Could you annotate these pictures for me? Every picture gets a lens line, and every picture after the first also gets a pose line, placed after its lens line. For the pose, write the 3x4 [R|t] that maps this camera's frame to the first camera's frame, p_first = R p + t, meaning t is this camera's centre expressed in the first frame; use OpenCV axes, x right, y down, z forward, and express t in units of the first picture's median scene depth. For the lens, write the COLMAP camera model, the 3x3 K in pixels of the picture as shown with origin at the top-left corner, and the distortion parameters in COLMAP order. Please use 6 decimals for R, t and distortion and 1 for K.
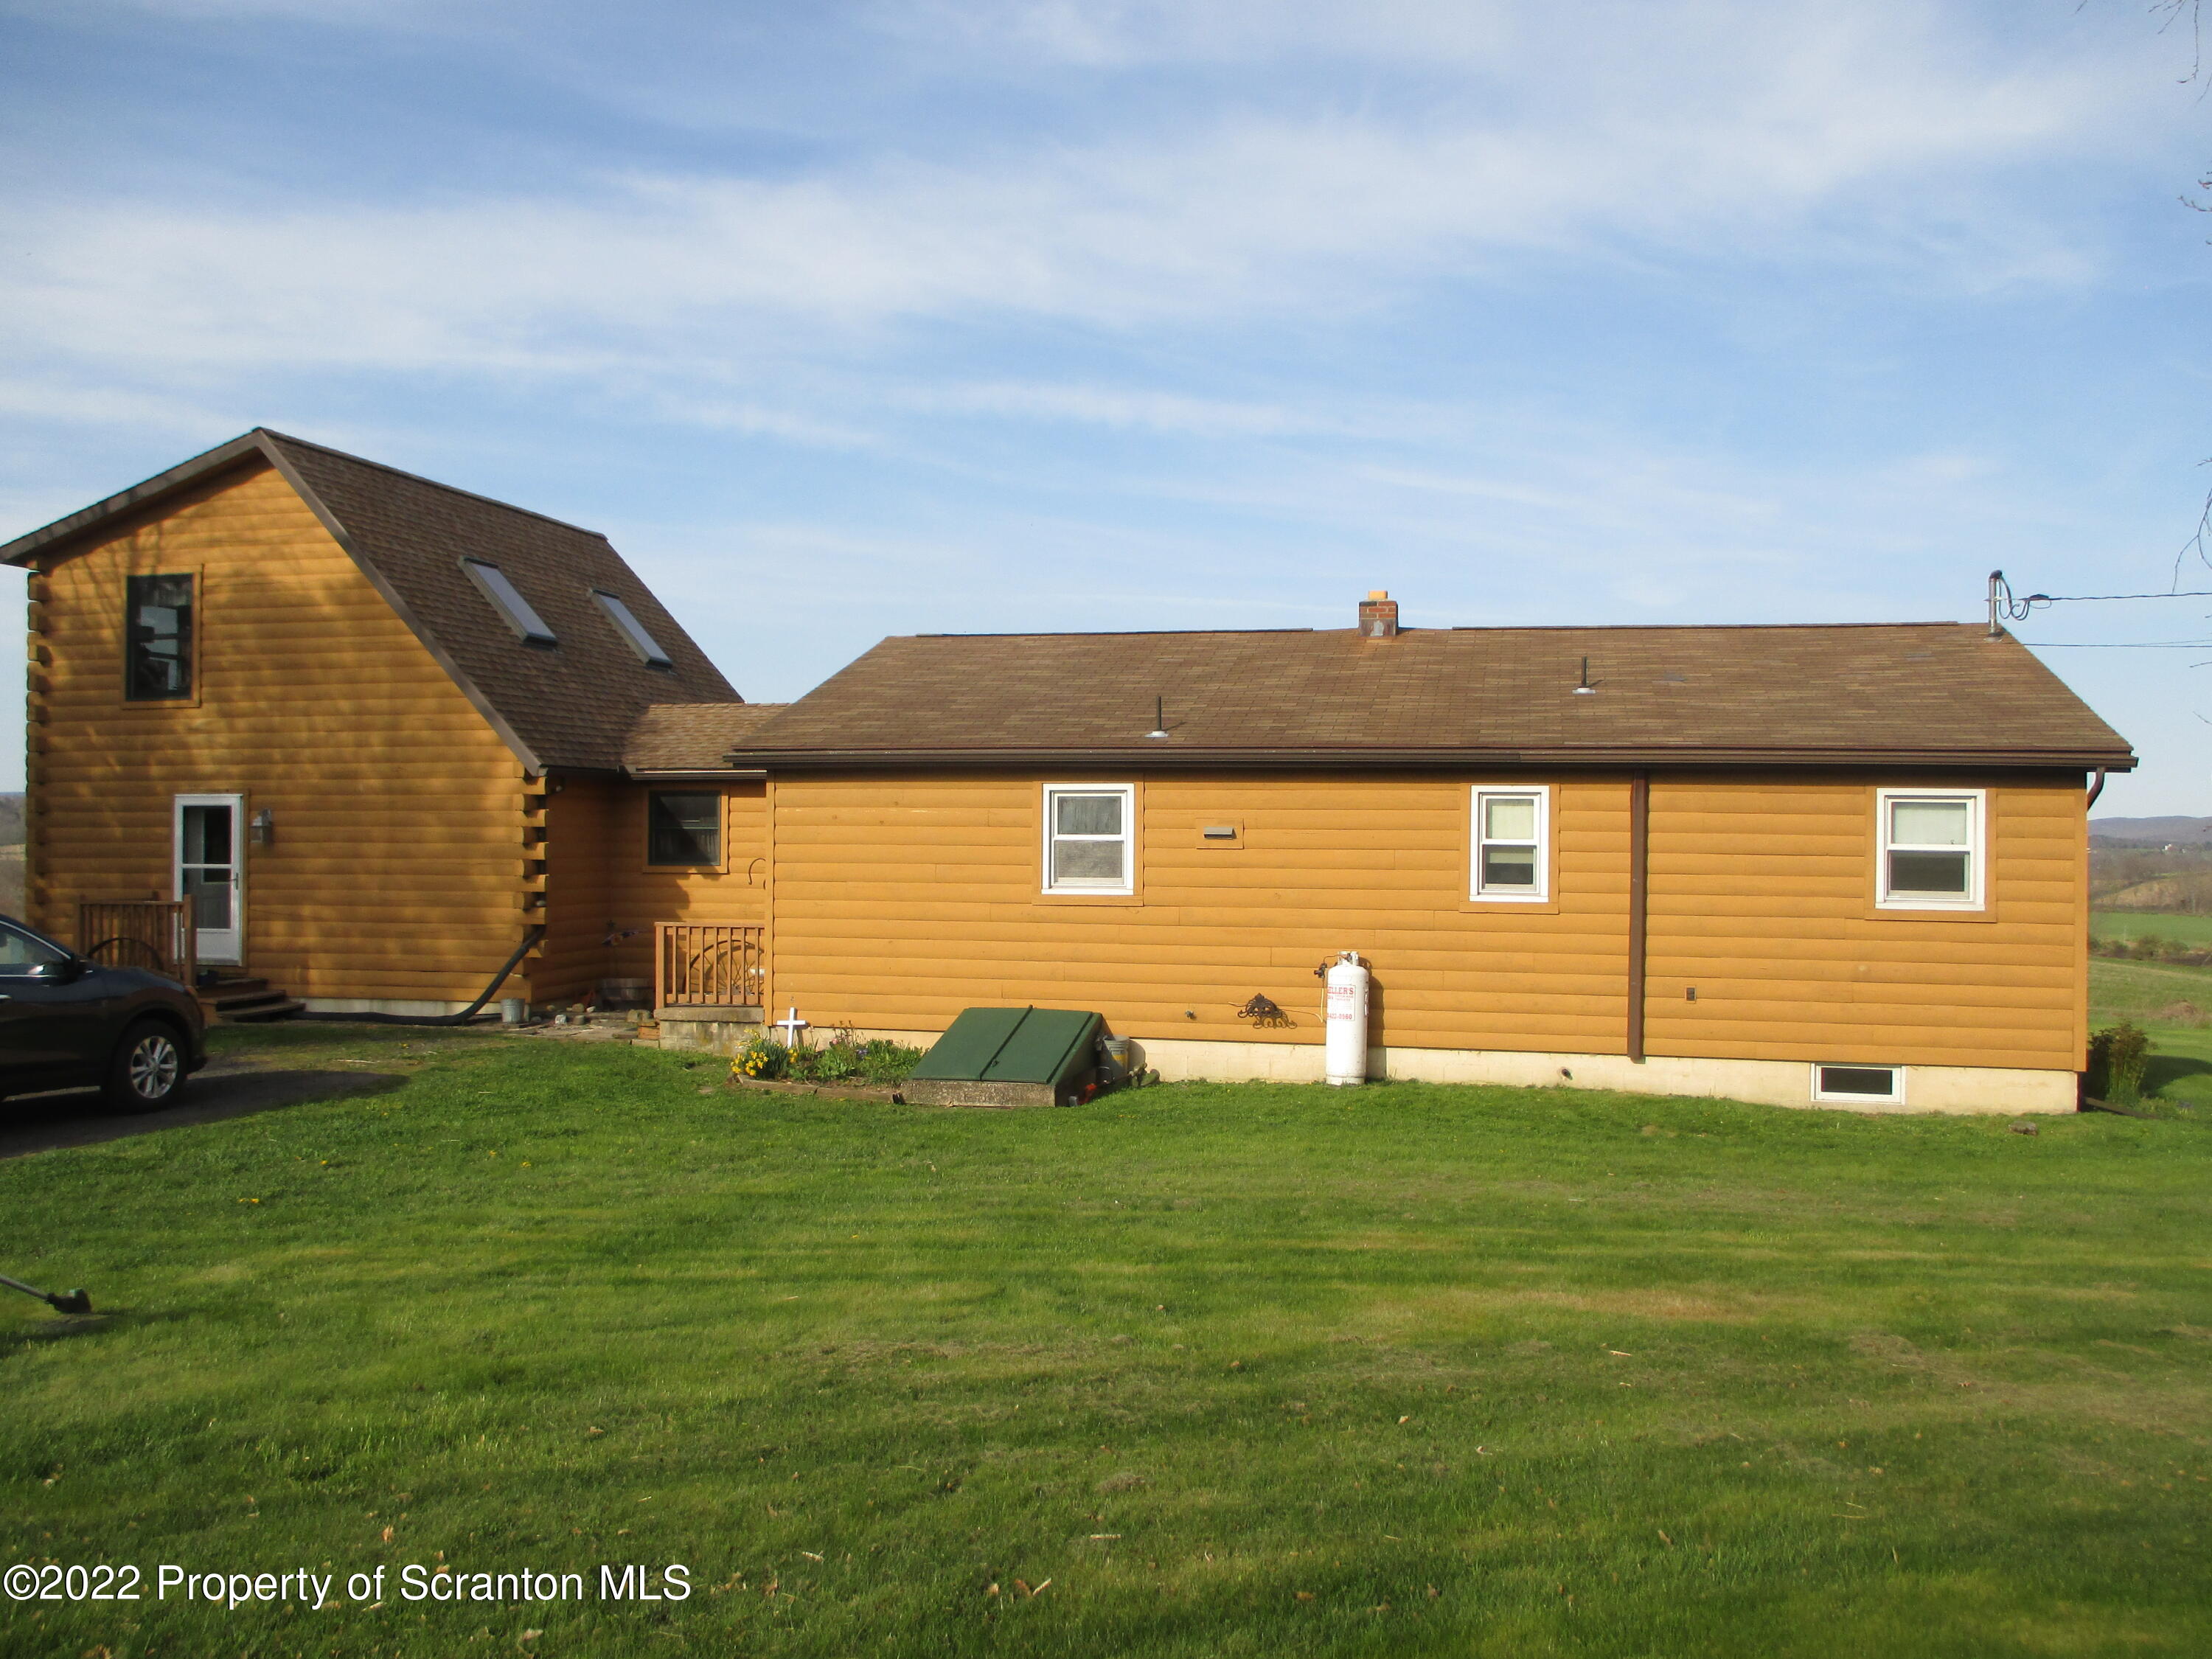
lens RADIAL K [[1808.2, 0, 1106.0], [0, 1808.2, 829.5], [0, 0, 1]] dist [-0.001731, -0.001621]
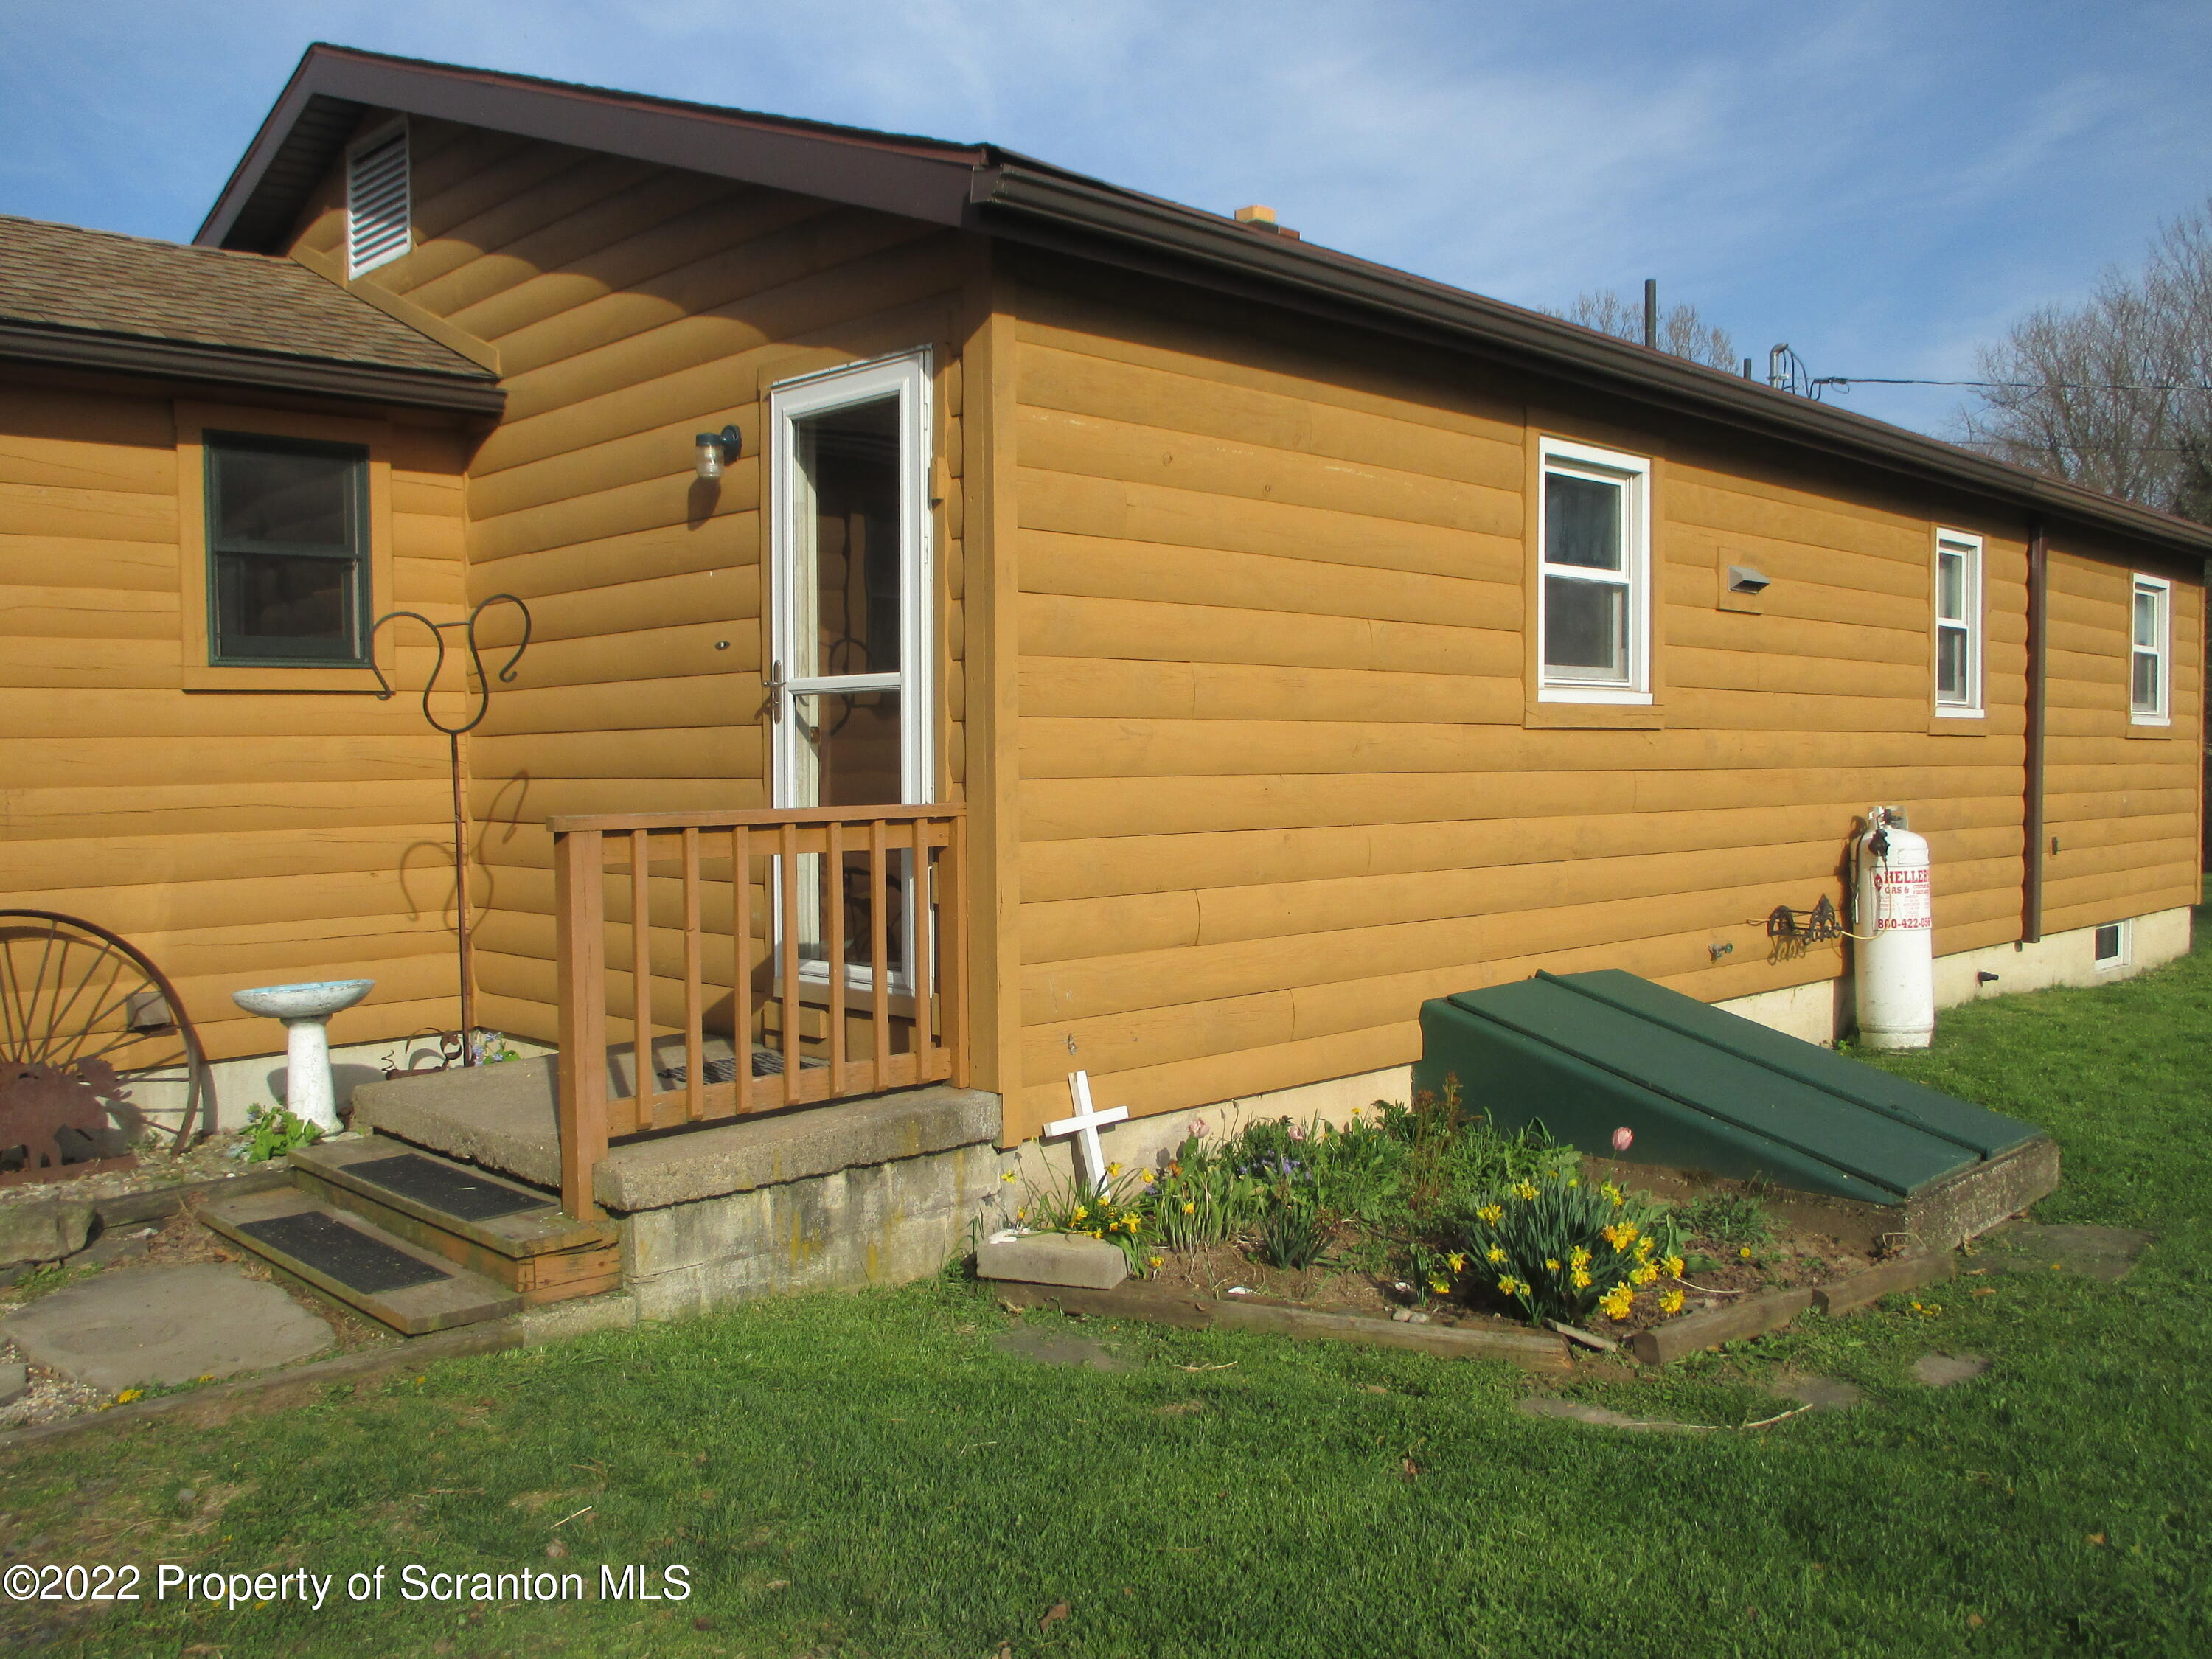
lens RADIAL K [[1808.2, 0, 1106.0], [0, 1808.2, 829.5], [0, 0, 1]] dist [-0.001731, -0.001621]
pose [[0.537393, -0.043947, 0.842186, -0.438227], [0.006334, 0.998823, 0.048079, 0.044256], [-0.843308, -0.020503, 0.537040, 0.855415]]
